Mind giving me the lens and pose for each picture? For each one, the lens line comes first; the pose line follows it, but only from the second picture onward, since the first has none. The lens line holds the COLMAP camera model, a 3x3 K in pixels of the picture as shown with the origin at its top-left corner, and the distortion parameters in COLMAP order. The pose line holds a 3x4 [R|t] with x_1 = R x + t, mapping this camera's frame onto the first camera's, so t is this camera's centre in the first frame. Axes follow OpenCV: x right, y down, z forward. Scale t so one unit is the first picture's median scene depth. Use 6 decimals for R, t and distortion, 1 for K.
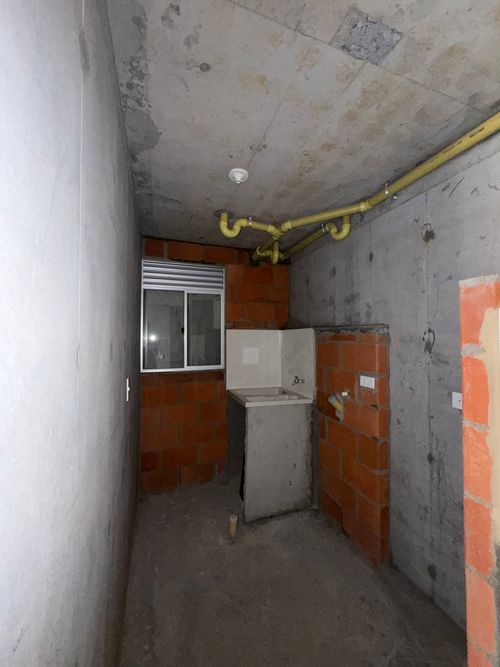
lens RADIAL K [[269.2, 0, 253.6], [0, 269.2, 333.1], [0, 0, 1]] dist [0.001208, 0.000158]
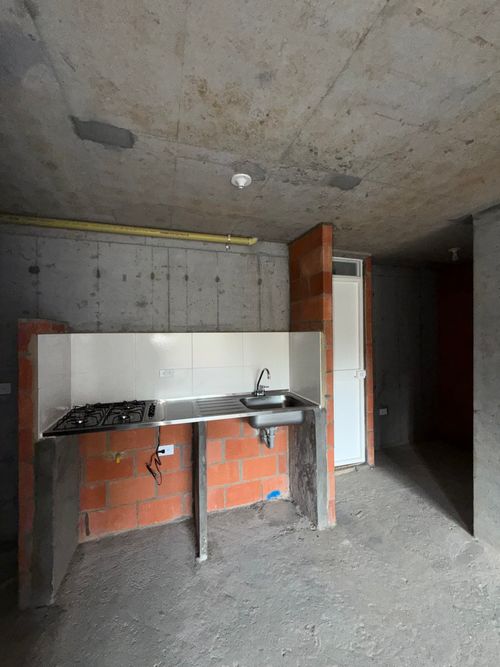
lens RADIAL K [[269.2, 0, 249.1], [0, 269.2, 331.0], [0, 0, 1]] dist [0.001208, 0.000158]
pose [[0.023295, 0.008115, 0.999696, -0.381744], [-0.008242, 0.999935, -0.007924, -0.035985], [-0.999695, -0.008055, 0.023360, -0.238663]]
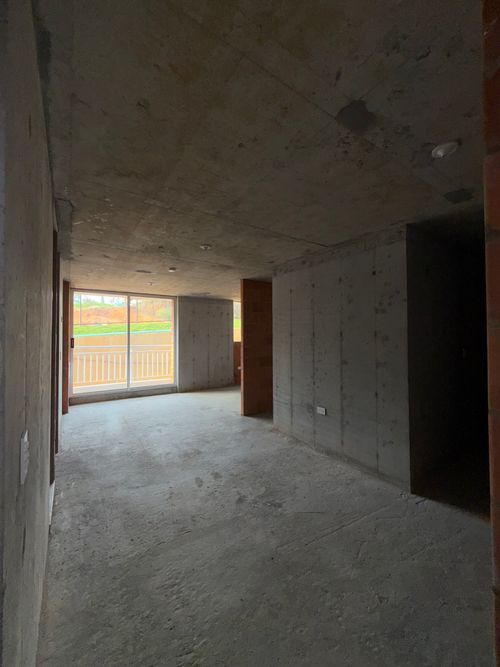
lens RADIAL K [[269.2, 0, 249.6], [0, 269.2, 332.8], [0, 0, 1]] dist [0.001208, 0.000158]
pose [[0.252586, -0.010469, -0.967518, 0.779635], [0.017066, 0.999834, -0.006363, 0.014481], [0.967424, -0.014904, 0.252723, -0.819876]]
